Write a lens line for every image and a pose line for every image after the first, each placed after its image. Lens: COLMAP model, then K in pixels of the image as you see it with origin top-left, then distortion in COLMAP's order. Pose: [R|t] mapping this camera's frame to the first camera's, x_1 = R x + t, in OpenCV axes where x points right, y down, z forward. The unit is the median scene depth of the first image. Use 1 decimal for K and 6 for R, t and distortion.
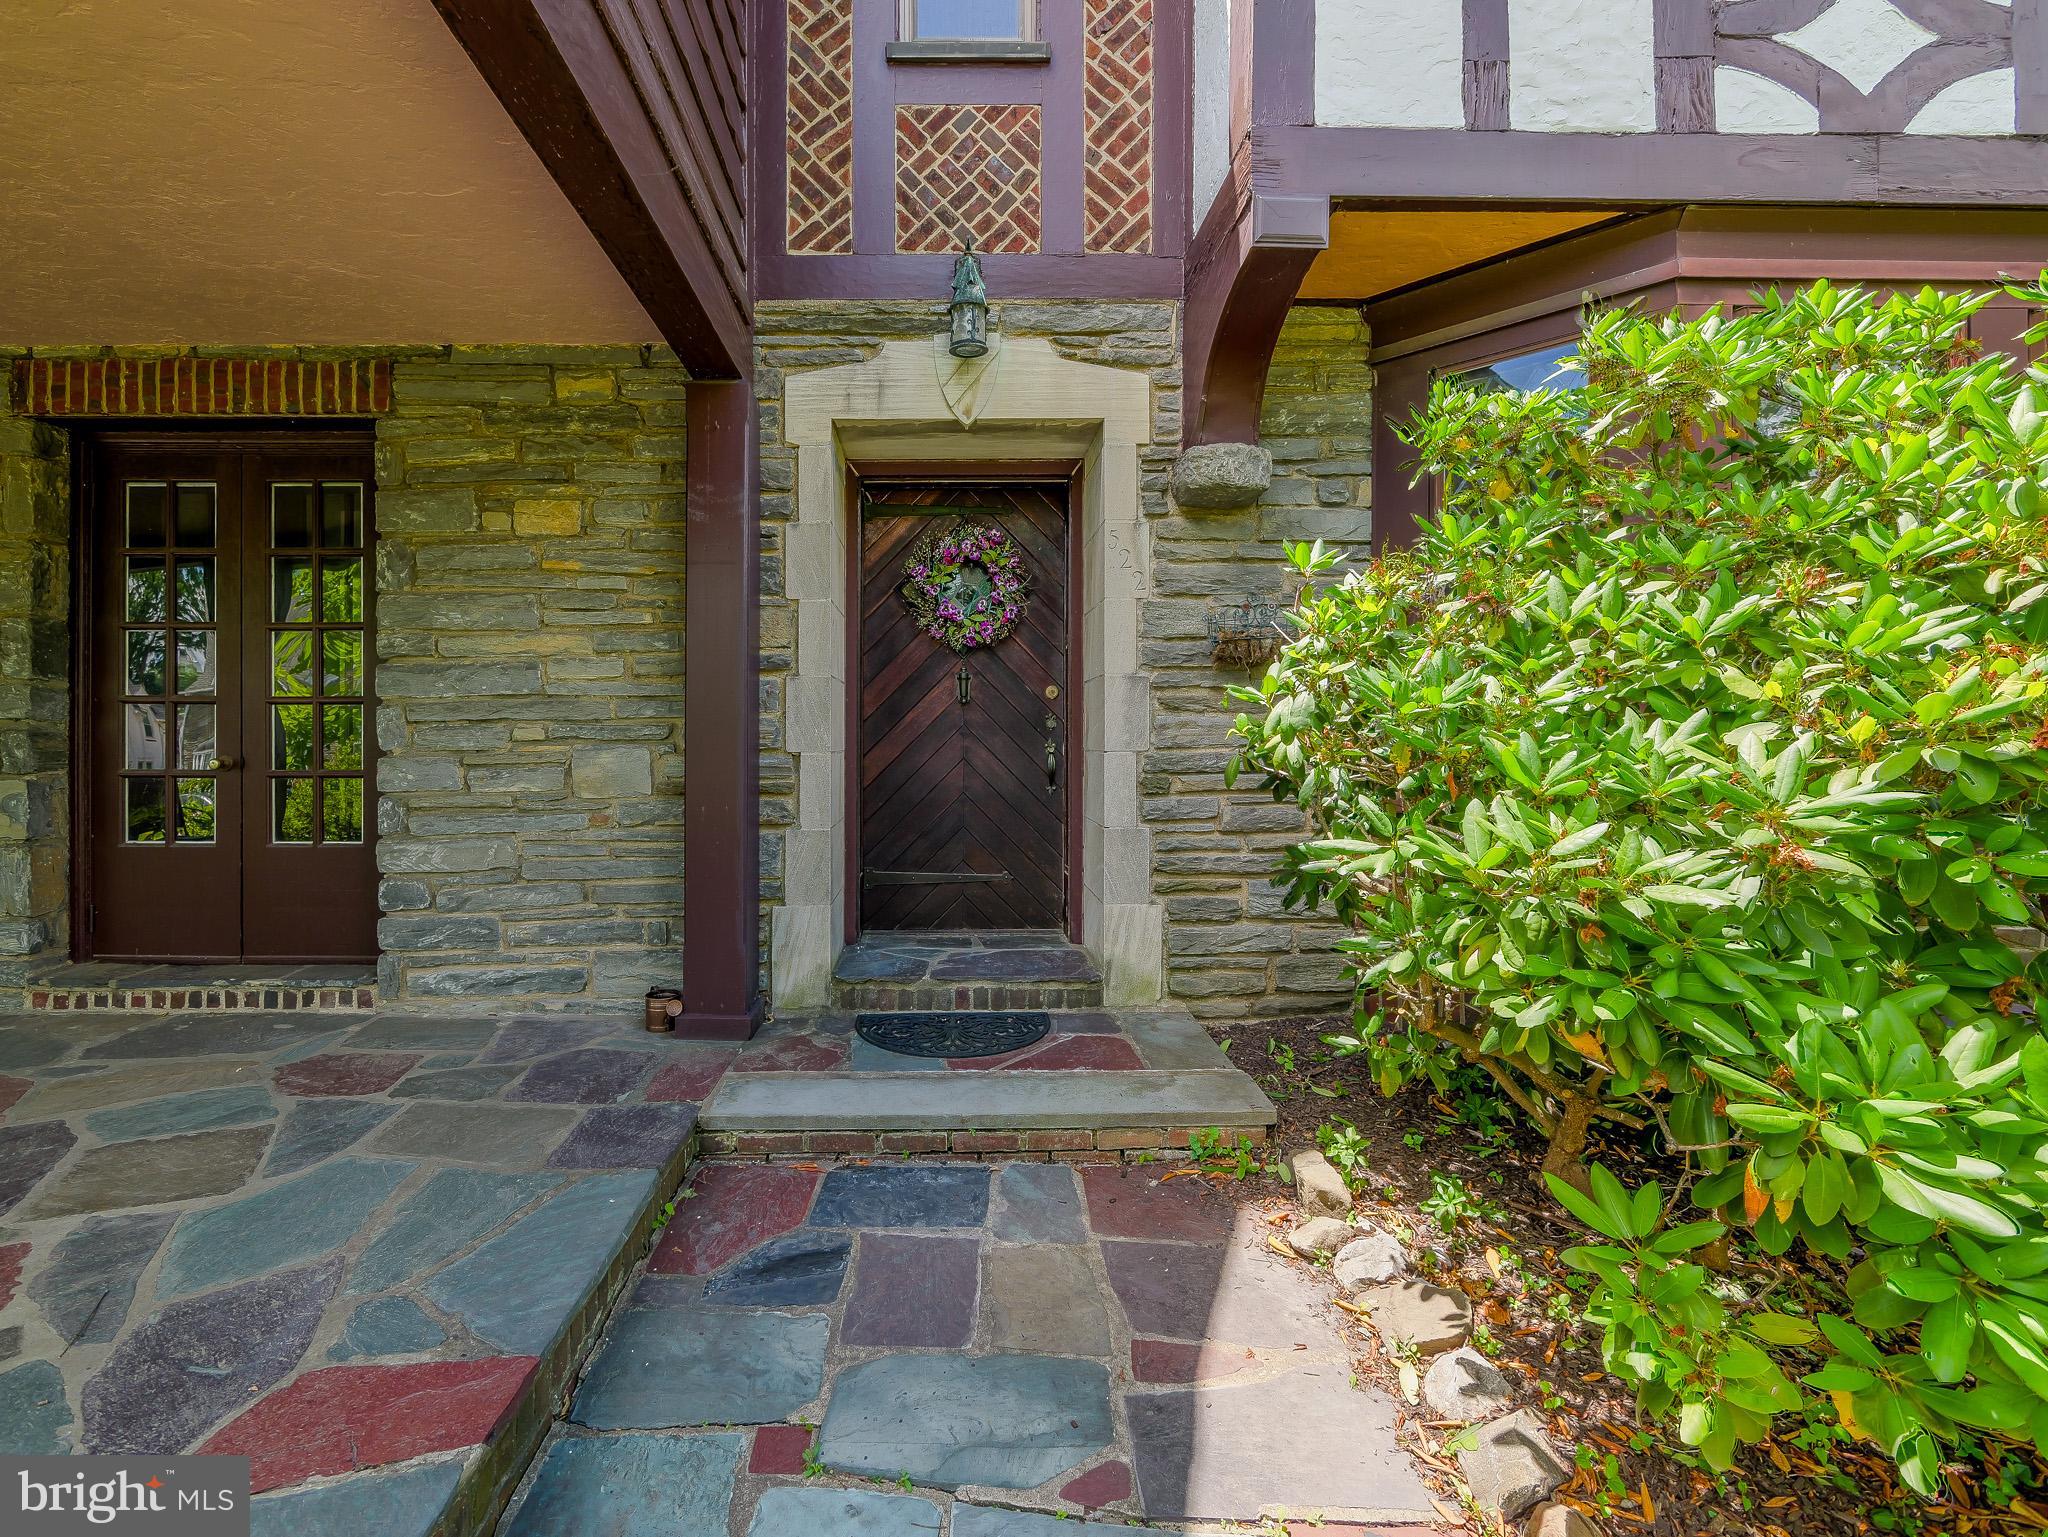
lens RADIAL K [[867.1, 0, 951.9], [0, 867.1, 736.4], [0, 0, 1]] dist [-0.005880, -0.000269]
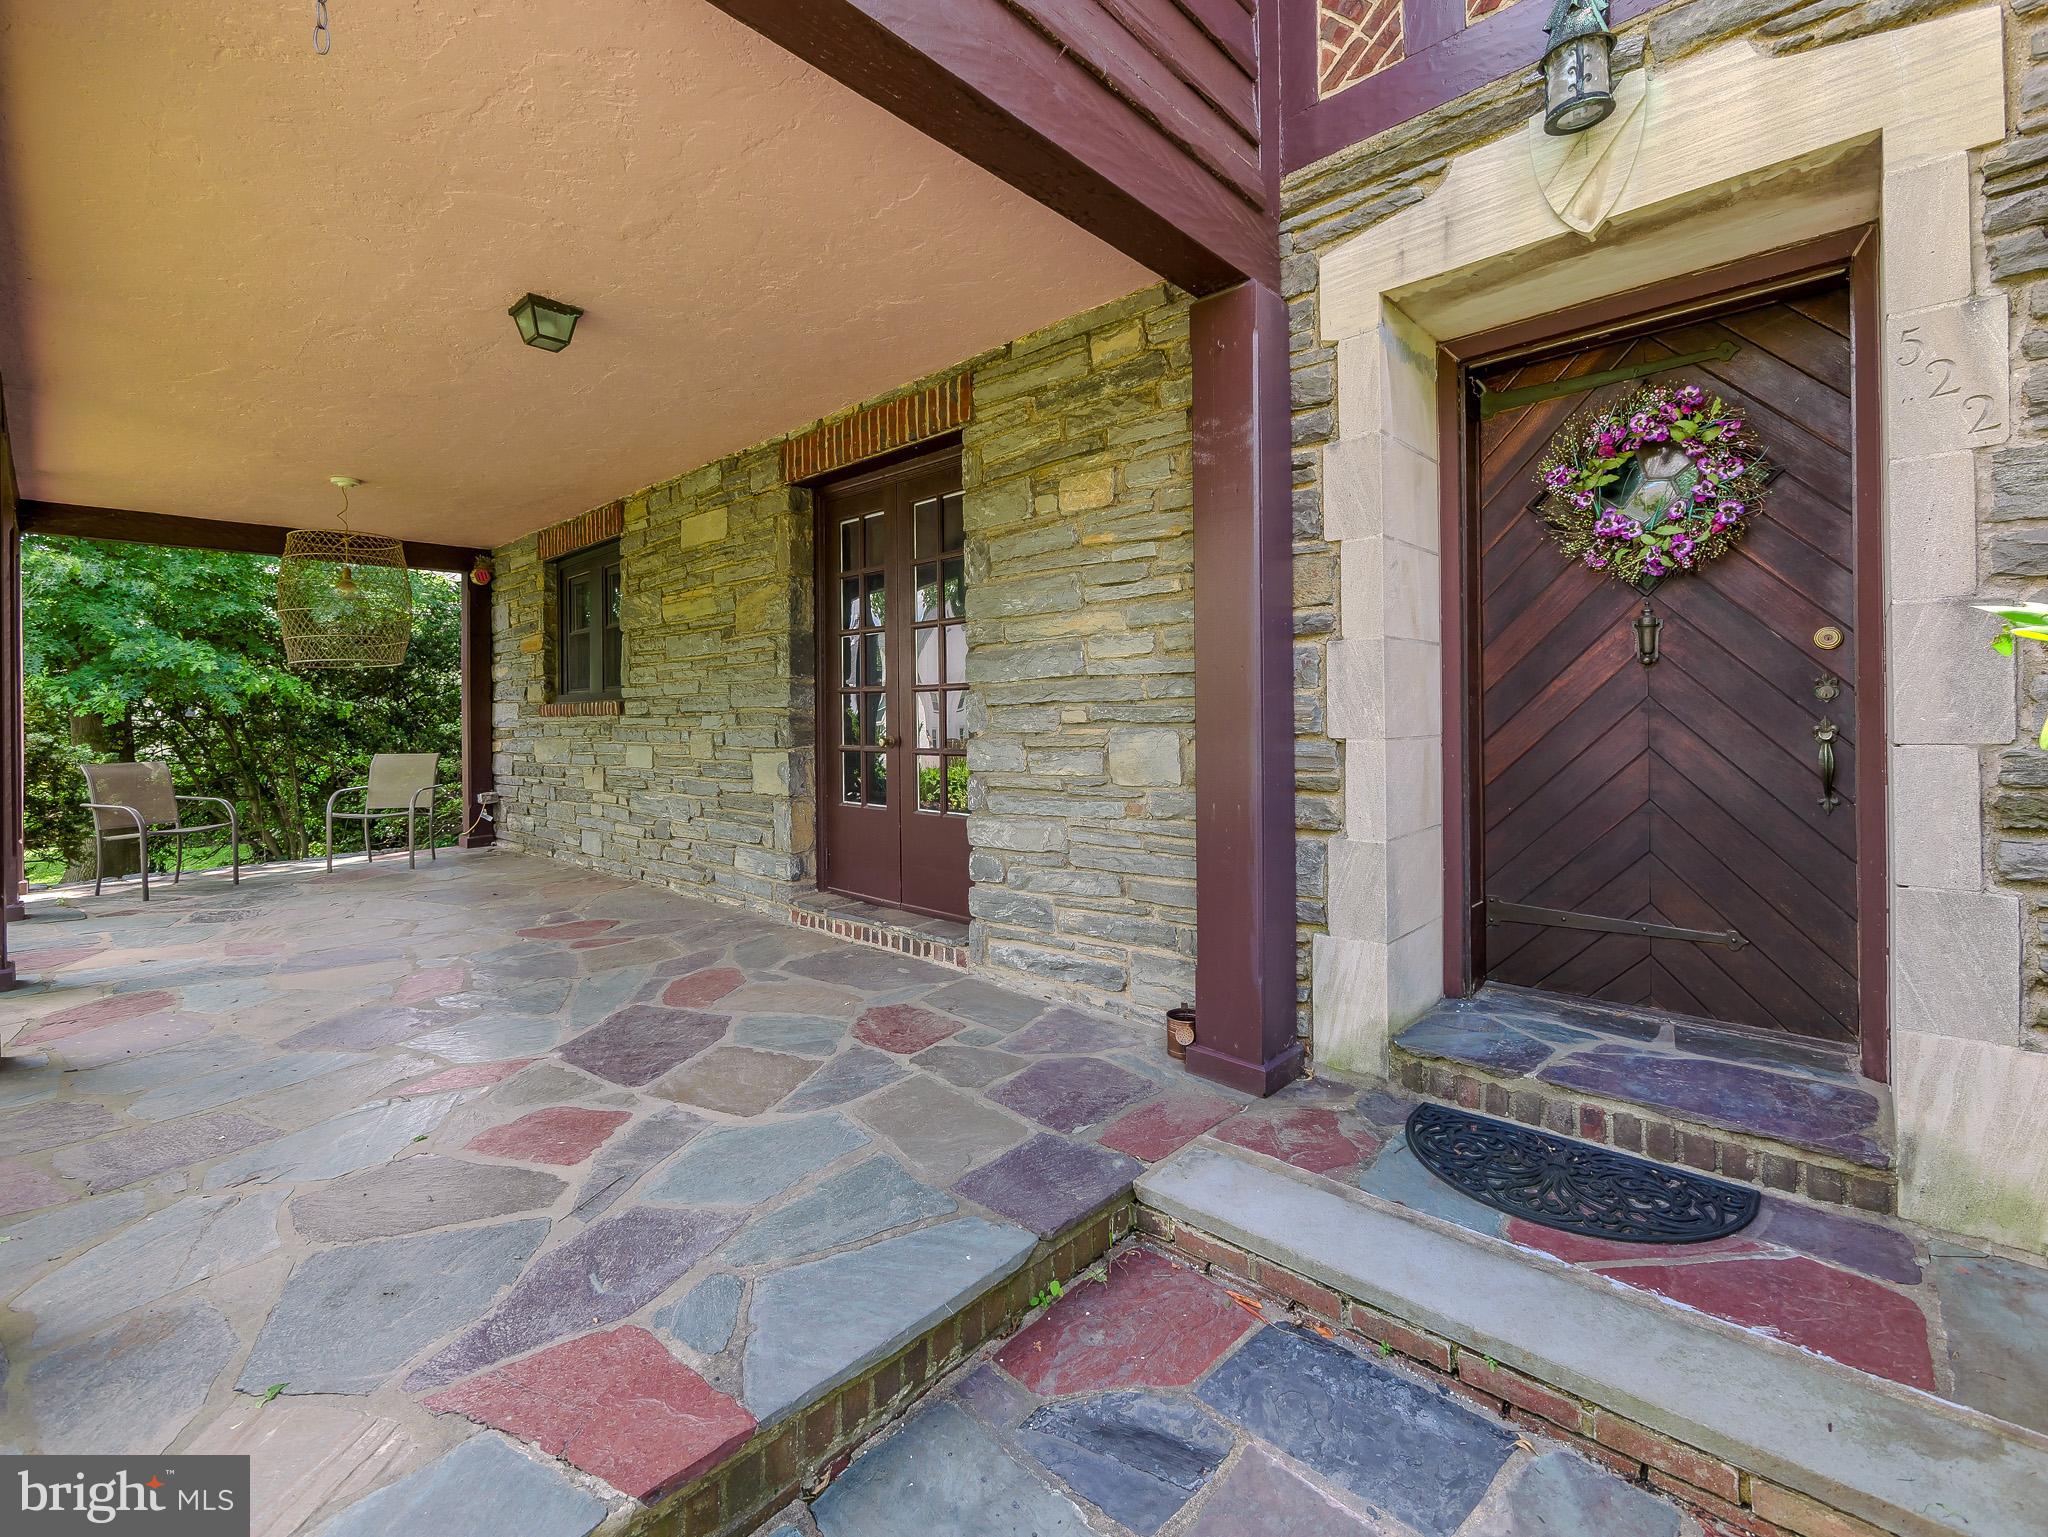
lens RADIAL K [[897.3, 0, 1026.1], [0, 897.3, 707.5], [0, 0, 1]] dist [-0.003039, -0.000908]
pose [[0.727262, -0.011709, -0.686260, 0.166612], [0.012120, 0.999918, -0.004216, -0.009590], [0.686253, -0.005251, 0.727344, 0.227897]]
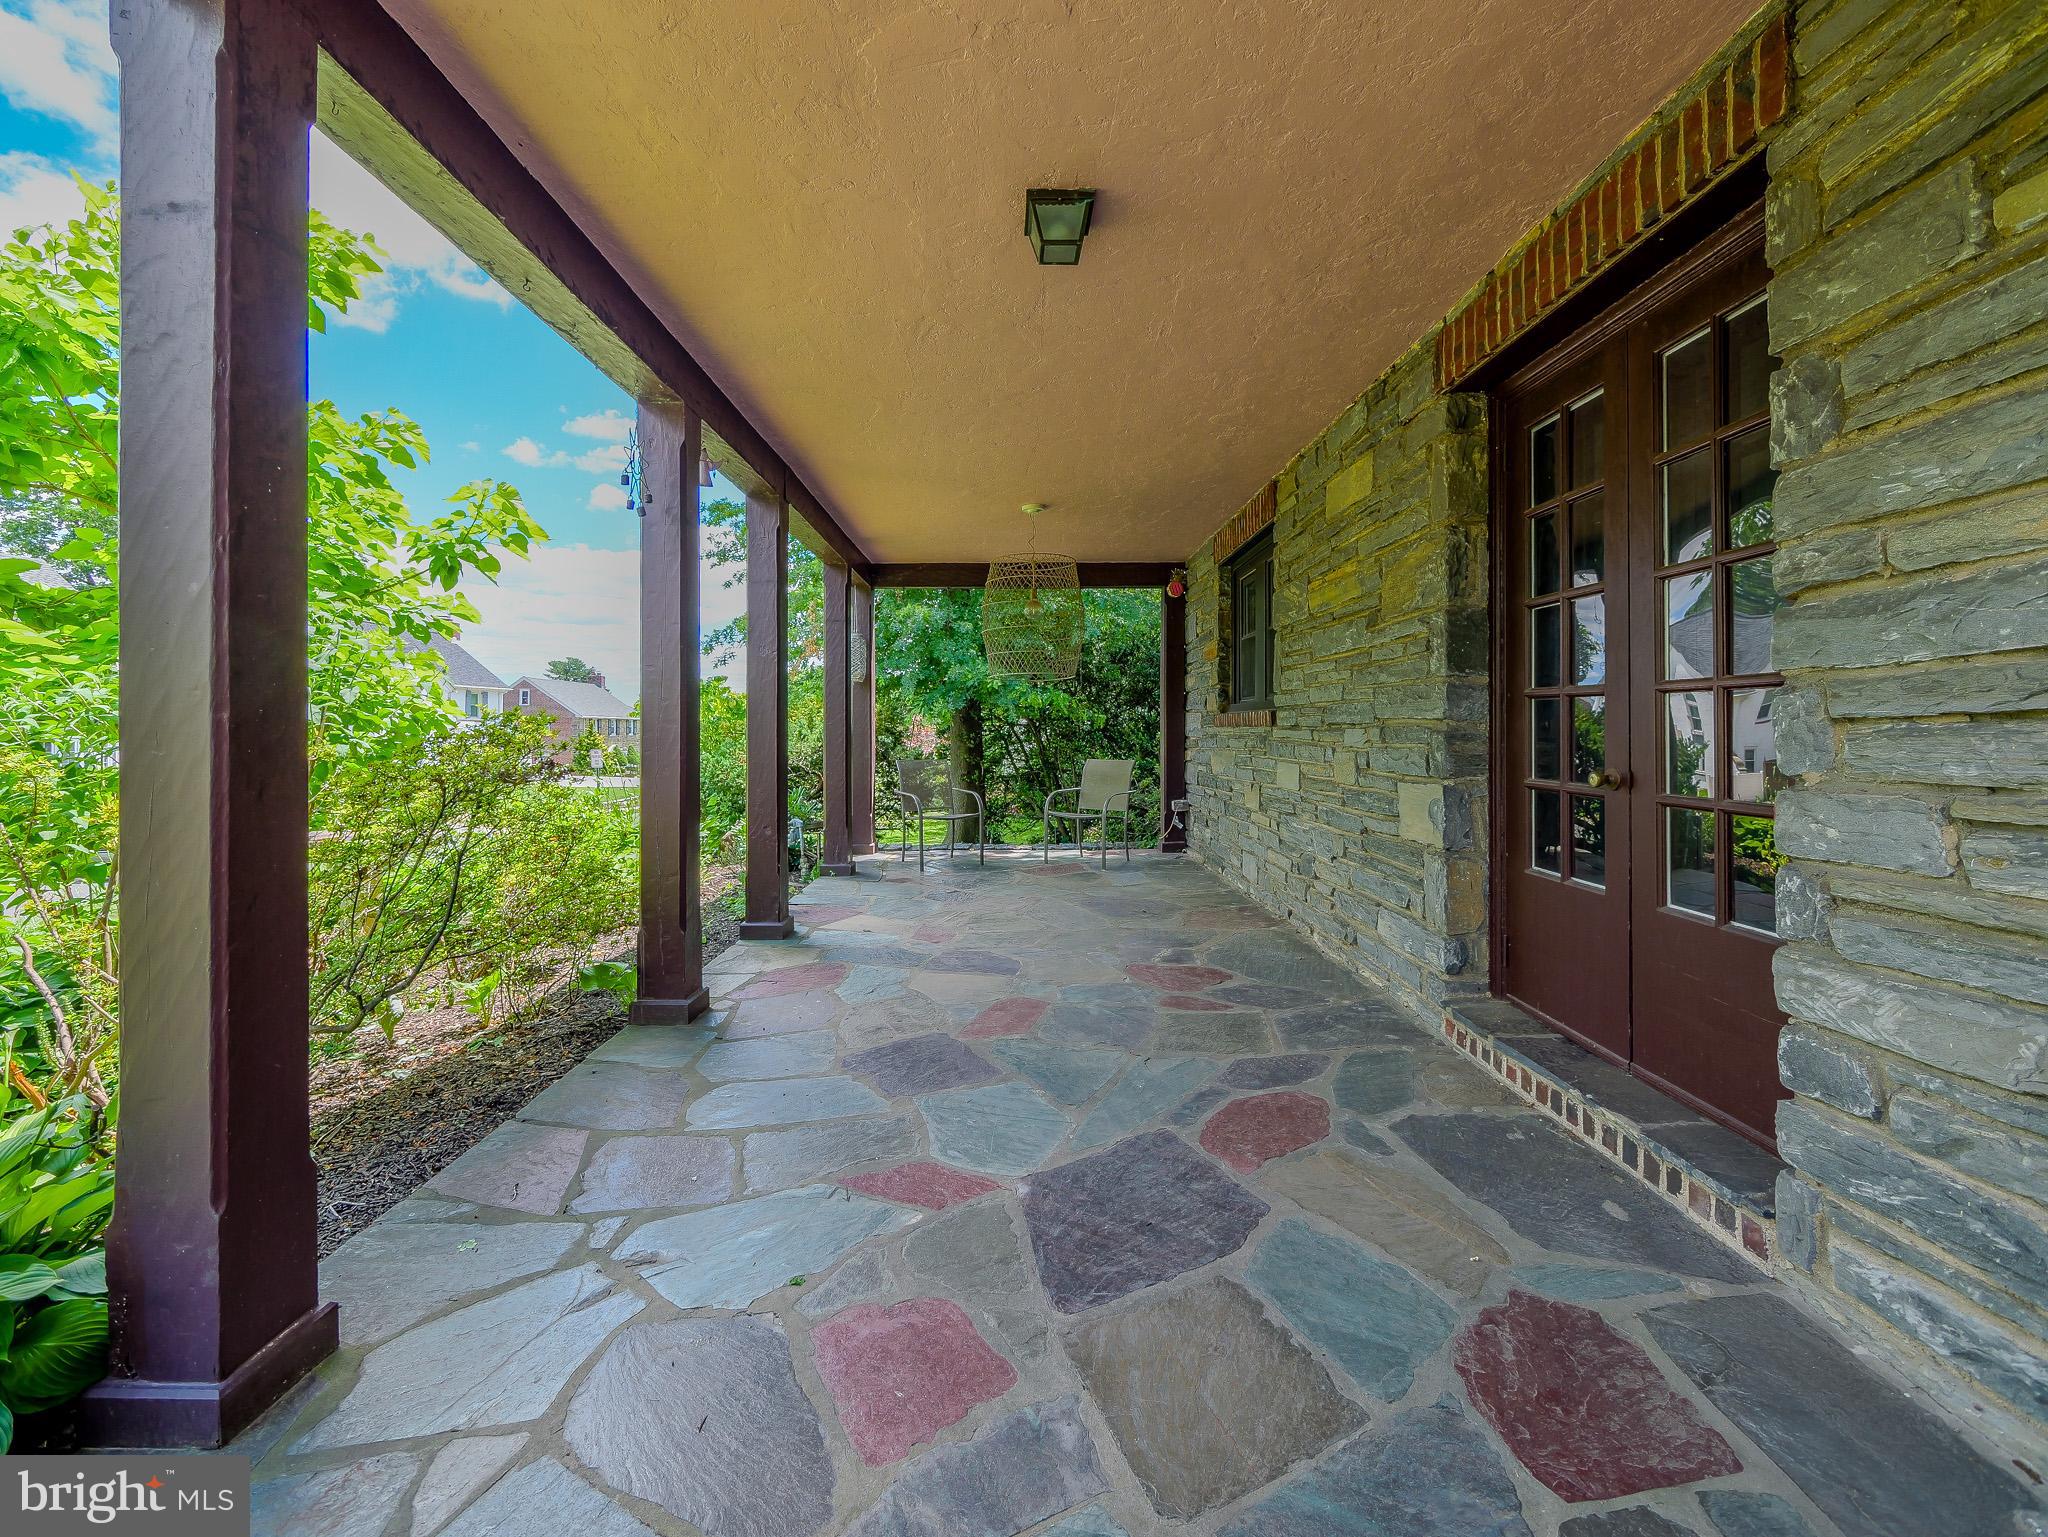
lens RADIAL K [[867.1, 0, 1019.4], [0, 867.1, 722.3], [0, 0, 1]] dist [-0.005880, -0.000269]
pose [[-0.006817, -0.003643, -0.999970, -0.140333], [0.003347, 0.999988, -0.003666, -0.014869], [0.999971, -0.003372, -0.006805, 0.546964]]
